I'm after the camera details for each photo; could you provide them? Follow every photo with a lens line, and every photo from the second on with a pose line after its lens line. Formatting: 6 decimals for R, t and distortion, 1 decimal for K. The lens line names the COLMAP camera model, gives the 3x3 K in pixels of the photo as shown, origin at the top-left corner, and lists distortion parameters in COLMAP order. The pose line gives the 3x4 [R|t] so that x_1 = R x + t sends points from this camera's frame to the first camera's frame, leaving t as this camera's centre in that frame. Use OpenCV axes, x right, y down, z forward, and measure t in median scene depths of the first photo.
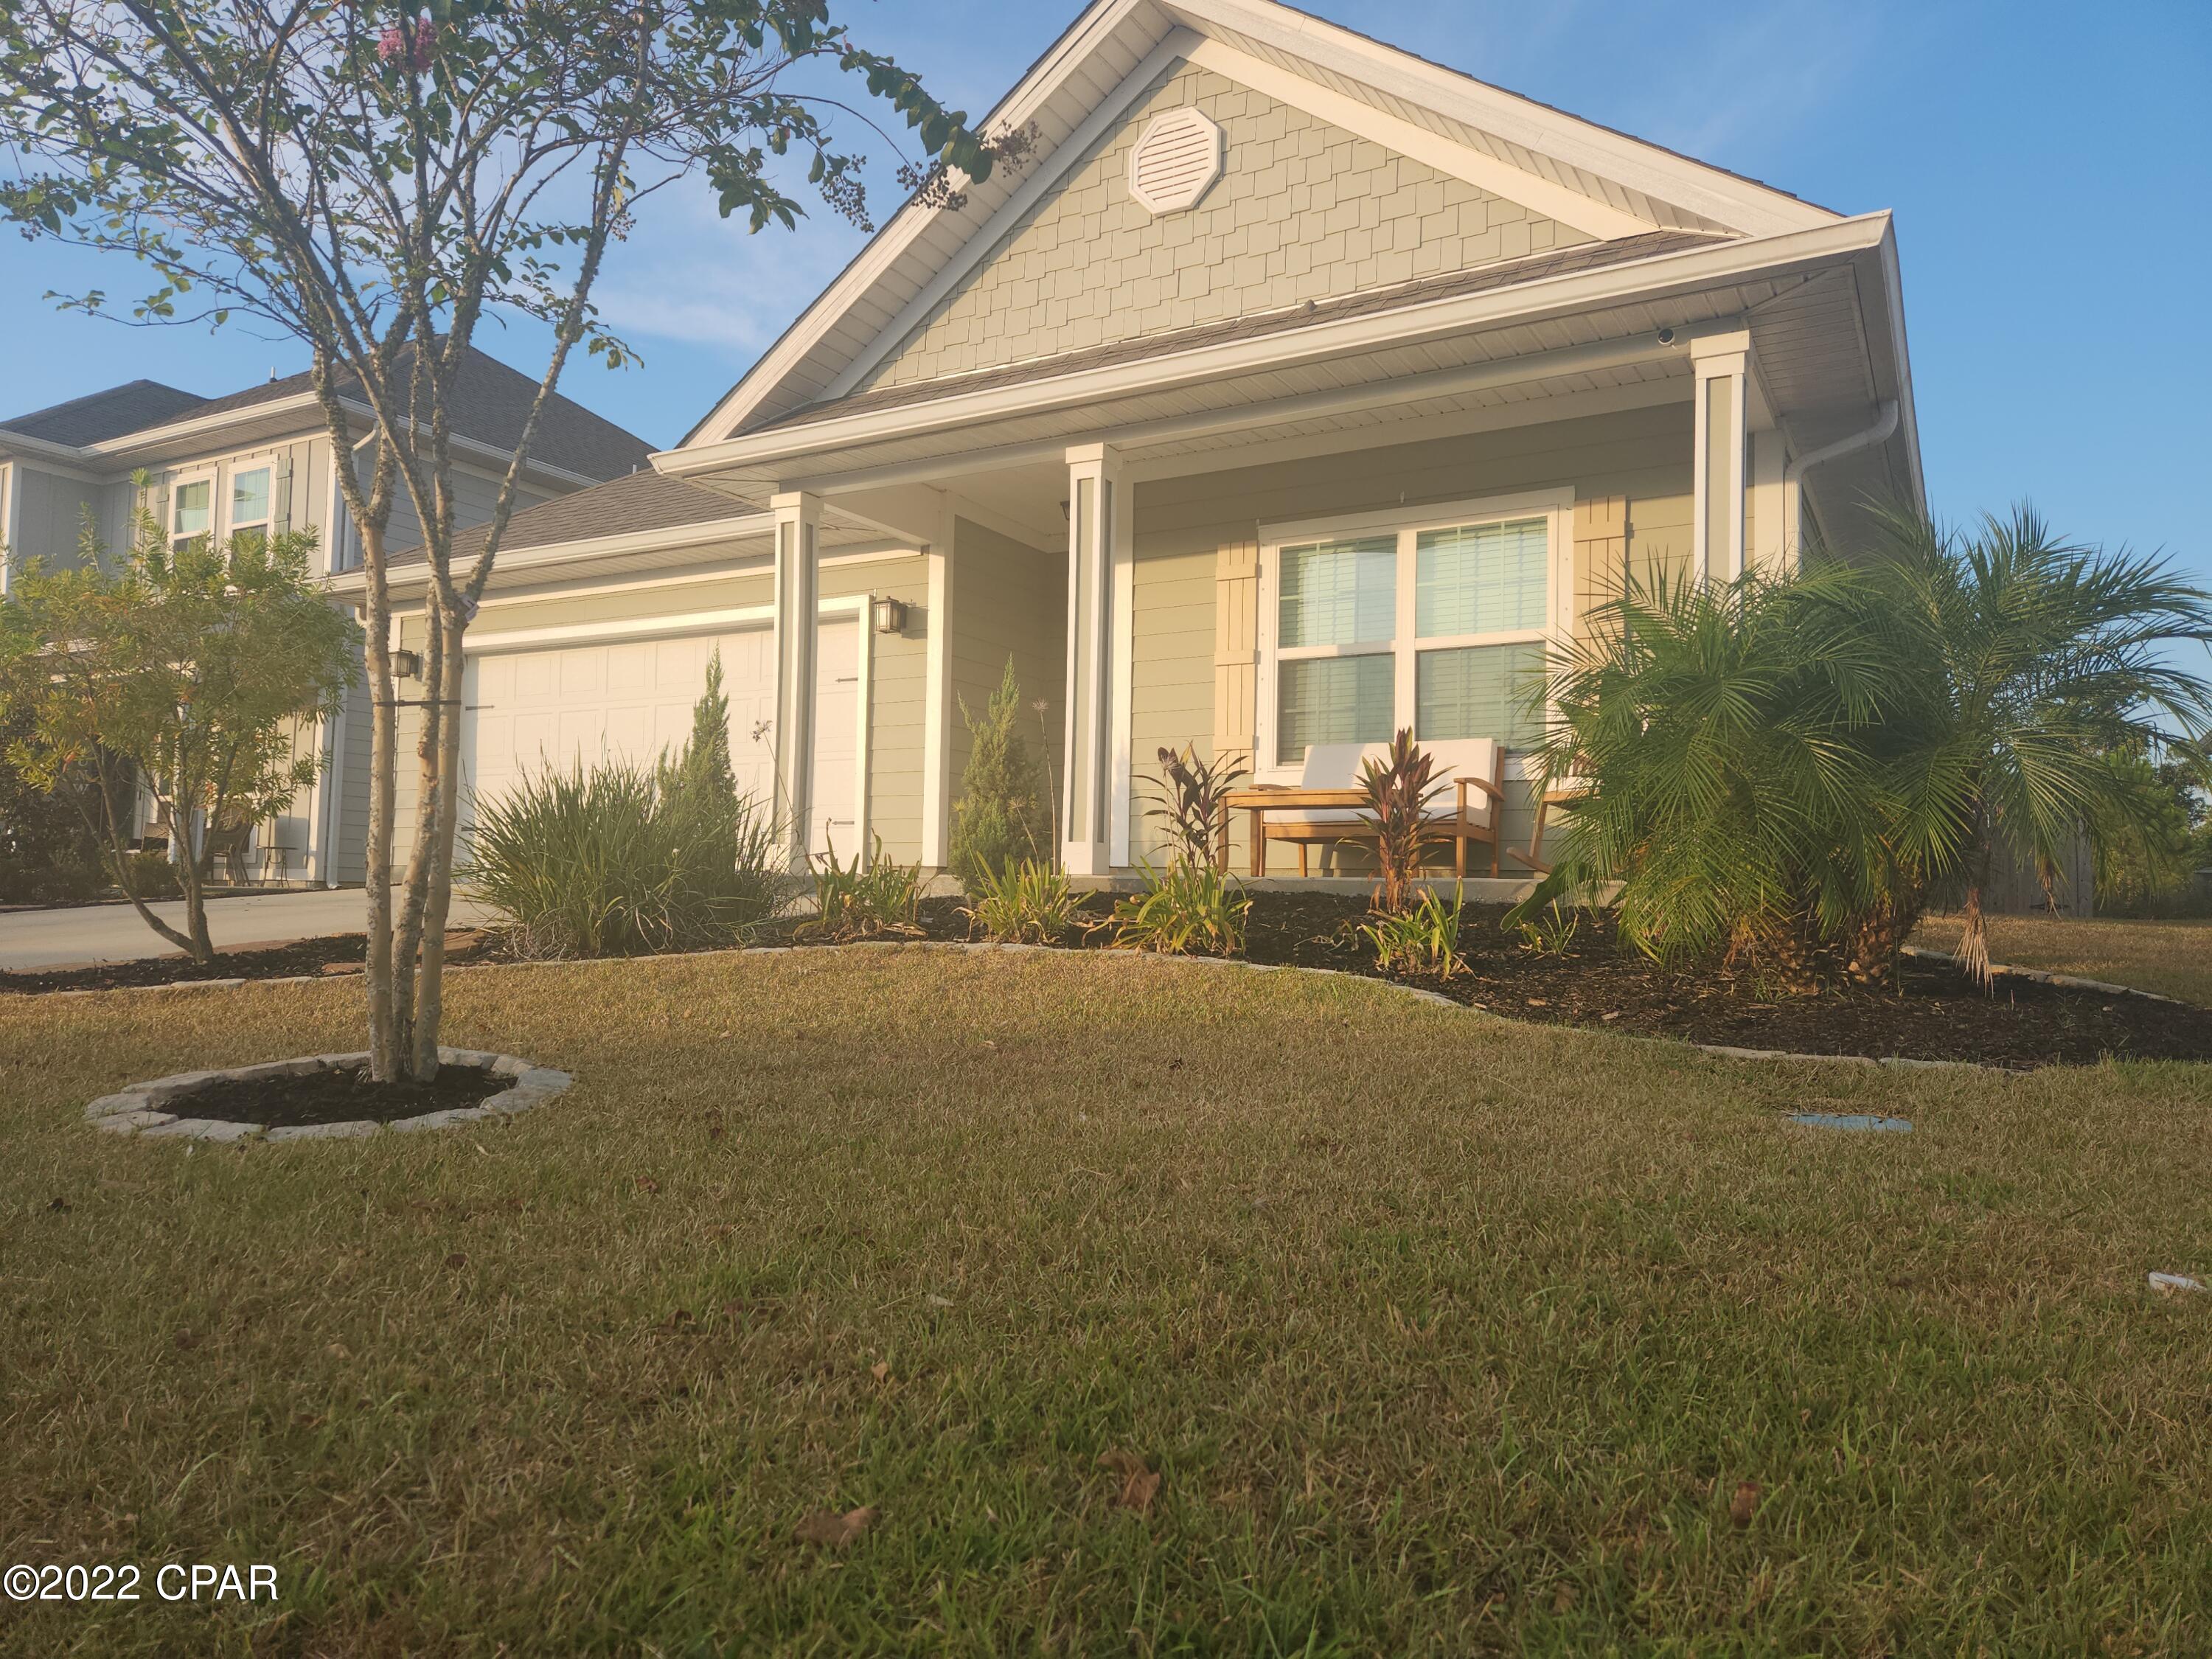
lens RADIAL K [[1483.6, 0, 1106.0], [0, 1483.6, 829.5], [0, 0, 1]] dist [0.093532, -0.076371]
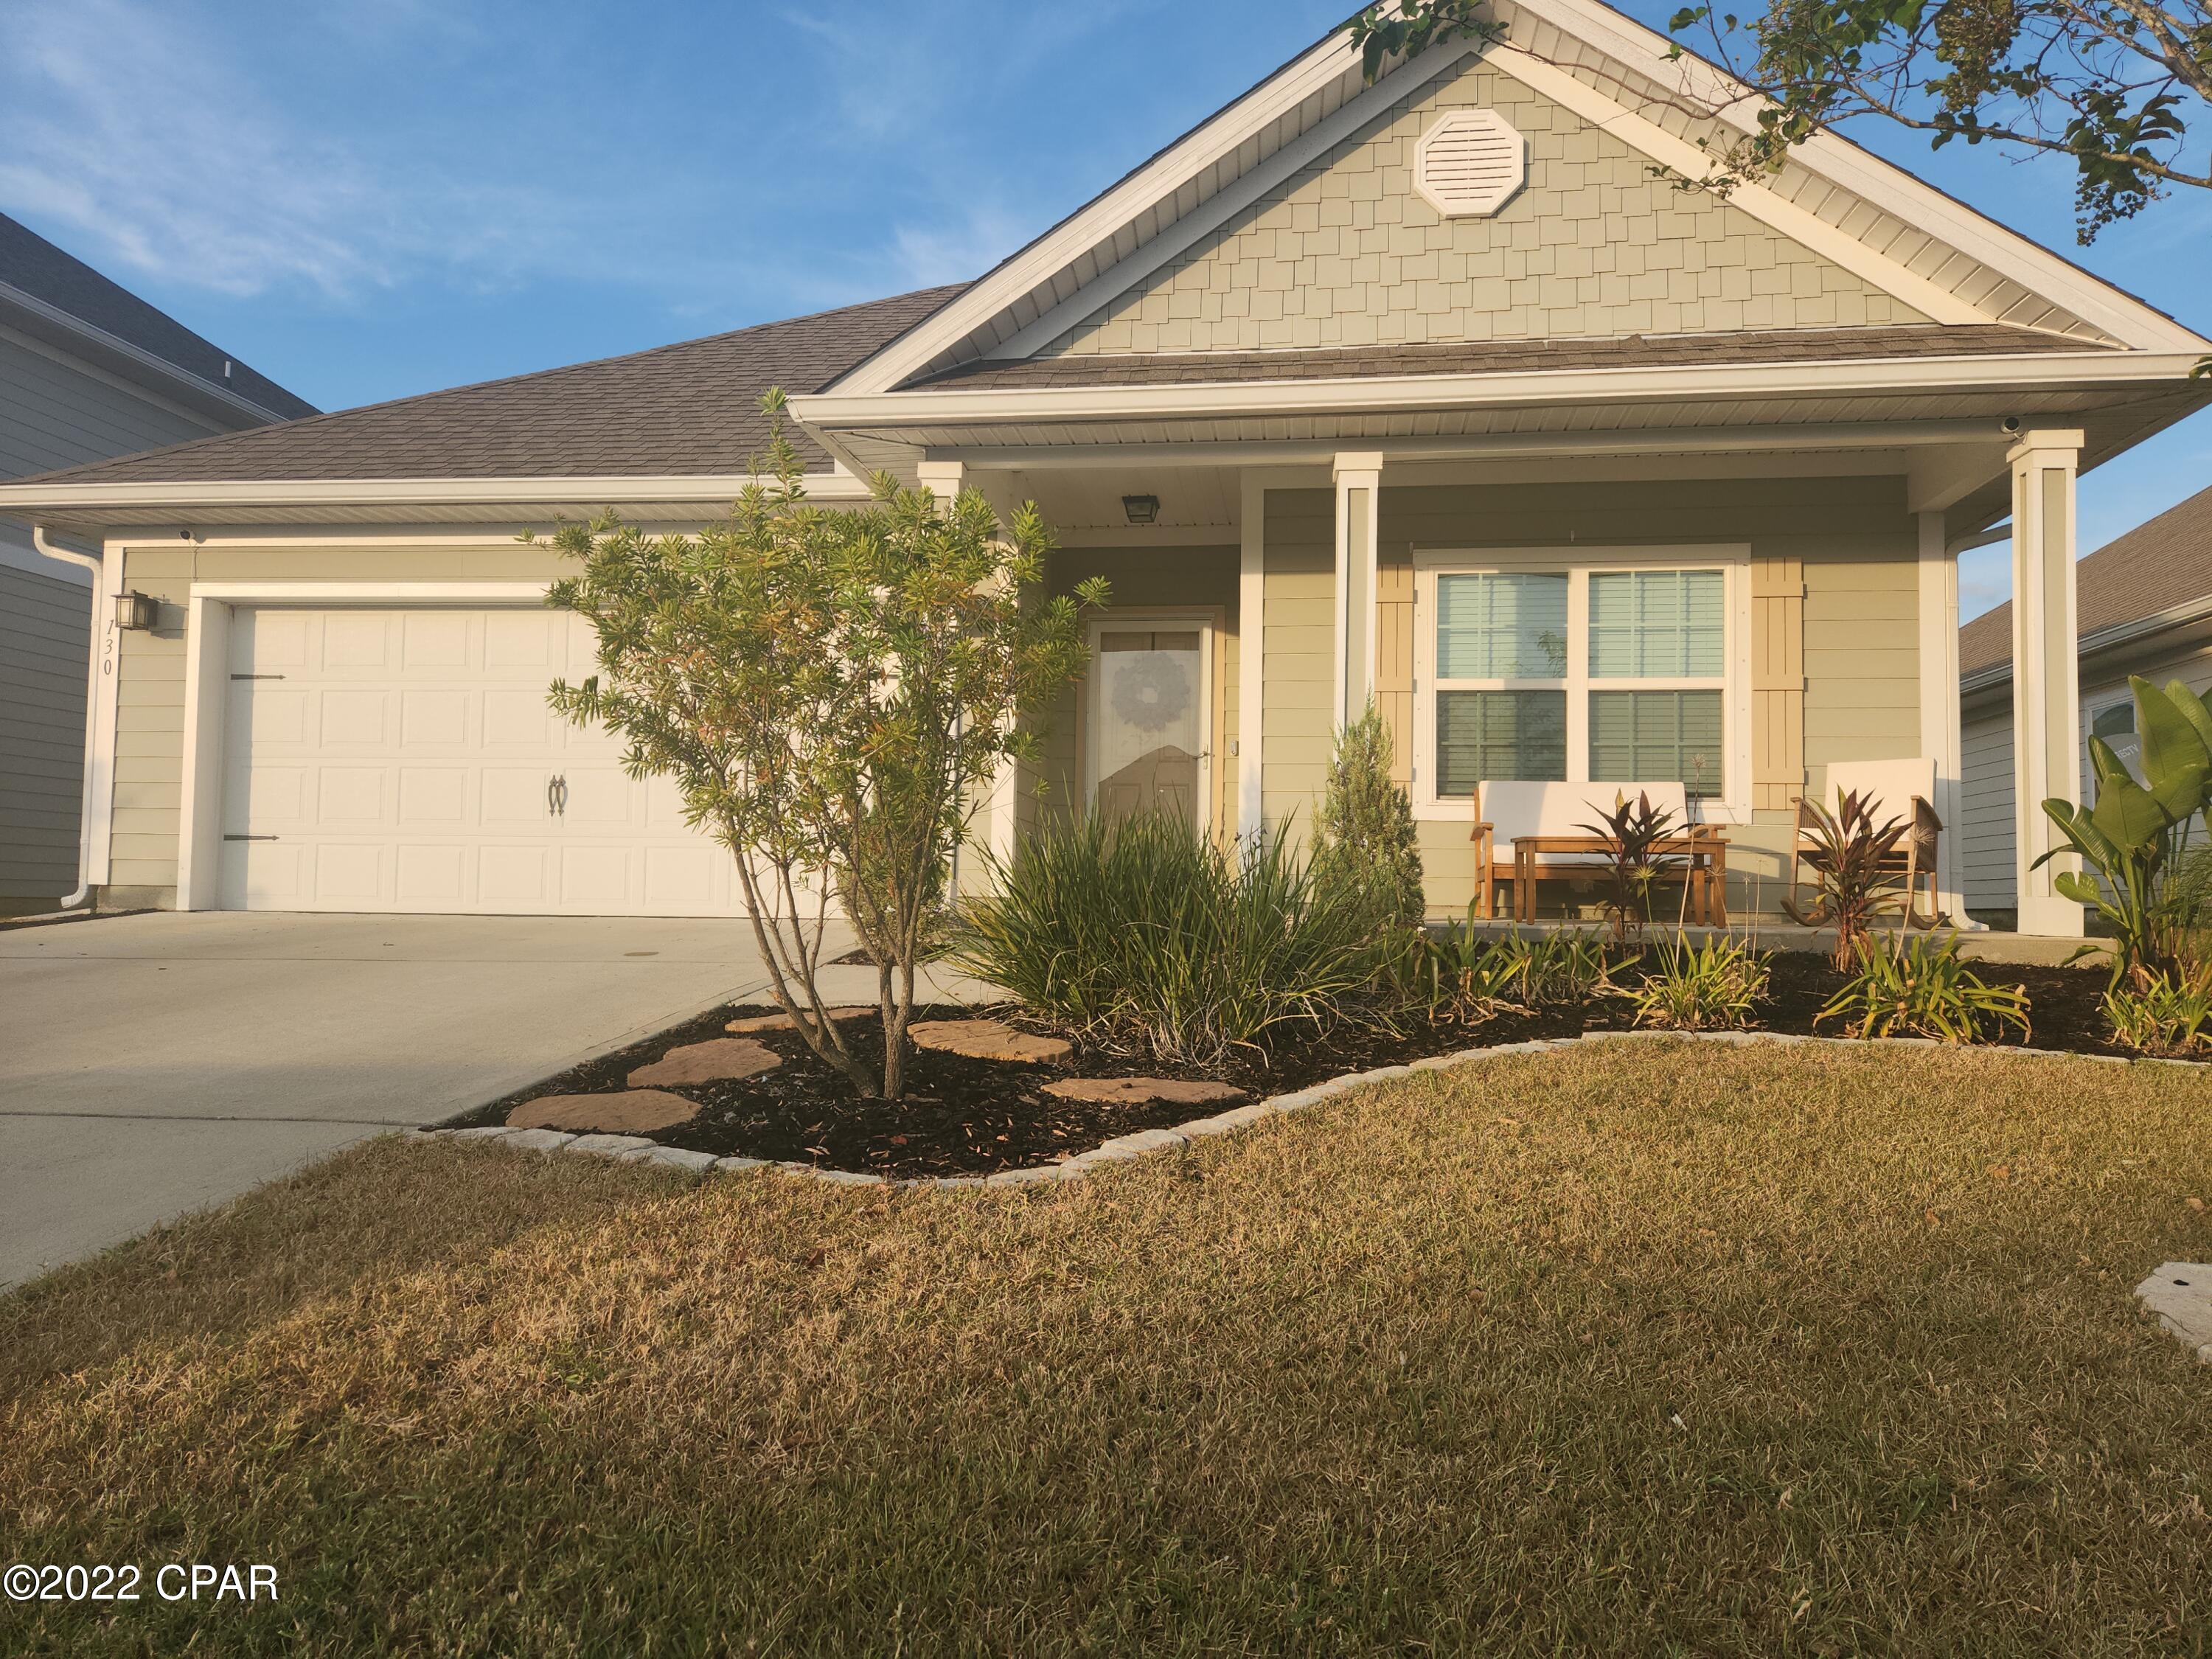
lens RADIAL K [[1508.5, 0, 1106.0], [0, 1508.5, 829.5], [0, 0, 1]] dist [0.029014, -0.003140]
pose [[0.924692, 0.013618, 0.380472, -0.503069], [-0.019960, 0.999720, 0.012728, -0.035316], [-0.380192, -0.019363, 0.924705, 0.198121]]
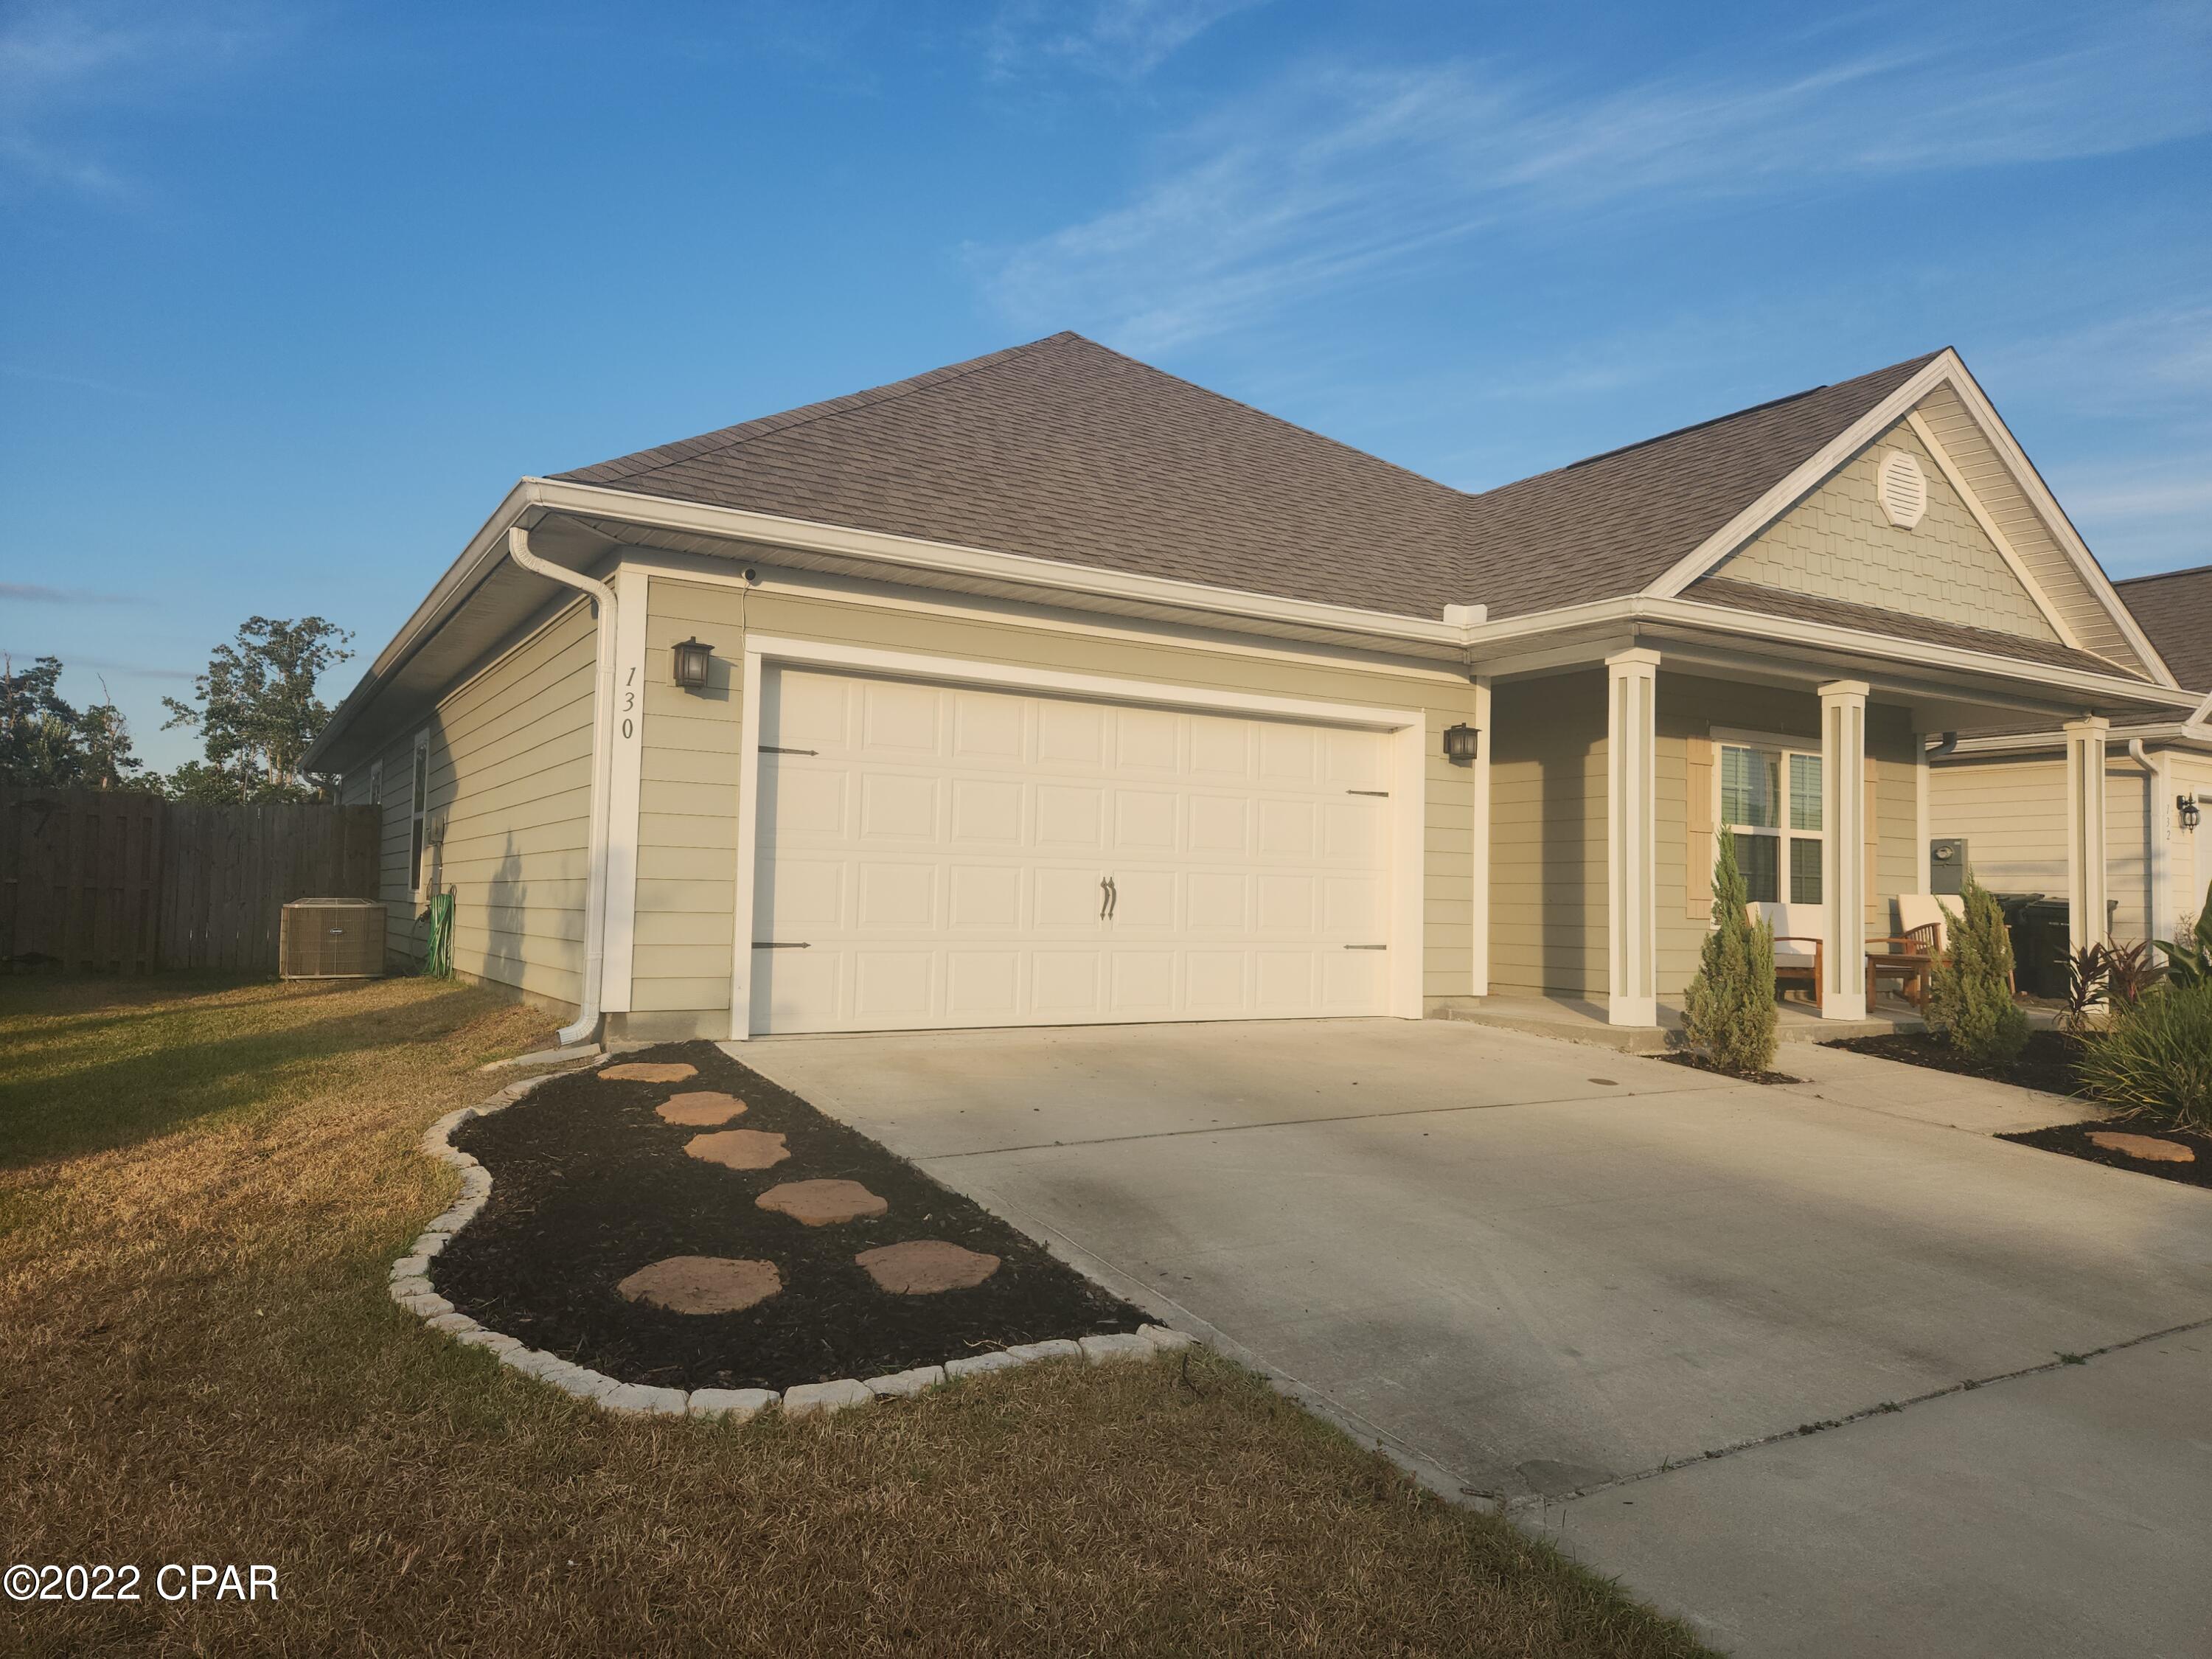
lens RADIAL K [[1483.6, 0, 1106.0], [0, 1483.6, 829.5], [0, 0, 1]] dist [0.093532, -0.076371]
pose [[0.483068, 0.036859, 0.874807, -1.439383], [-0.059874, 0.998165, -0.008995, -0.080253], [-0.873534, -0.048033, 0.484388, 0.921614]]
